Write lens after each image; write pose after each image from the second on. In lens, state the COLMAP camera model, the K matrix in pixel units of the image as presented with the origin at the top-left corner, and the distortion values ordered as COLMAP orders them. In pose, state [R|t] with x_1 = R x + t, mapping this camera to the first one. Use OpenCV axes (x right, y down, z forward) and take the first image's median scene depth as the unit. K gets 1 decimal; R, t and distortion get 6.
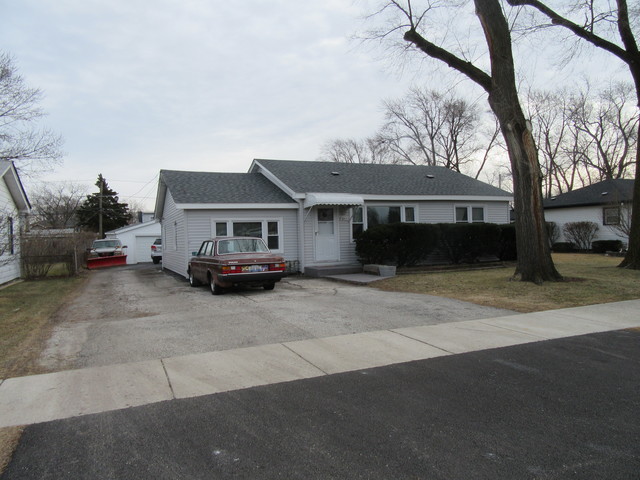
lens RADIAL K [[504.8, 0, 320.0], [0, 504.8, 240.0], [0, 0, 1]] dist [-0.033655, 0.005534]
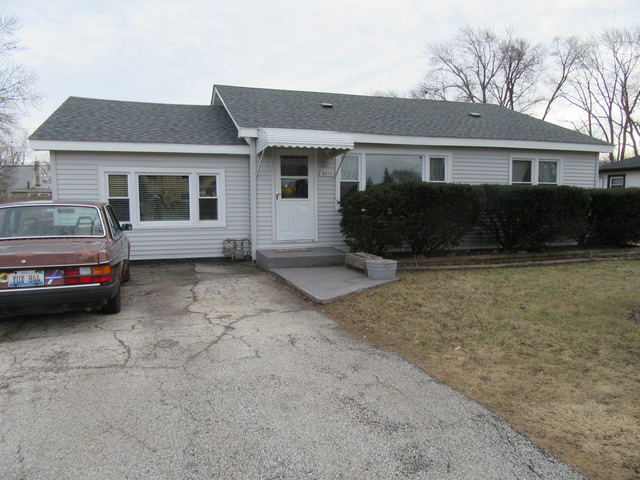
lens RADIAL K [[504.8, 0, 320.0], [0, 504.8, 240.0], [0, 0, 1]] dist [-0.033655, 0.005534]
pose [[0.995757, 0.033047, -0.085883, 0.084113], [-0.026302, 0.996566, 0.078515, -0.008201], [0.088182, -0.075923, 0.993207, 0.337146]]
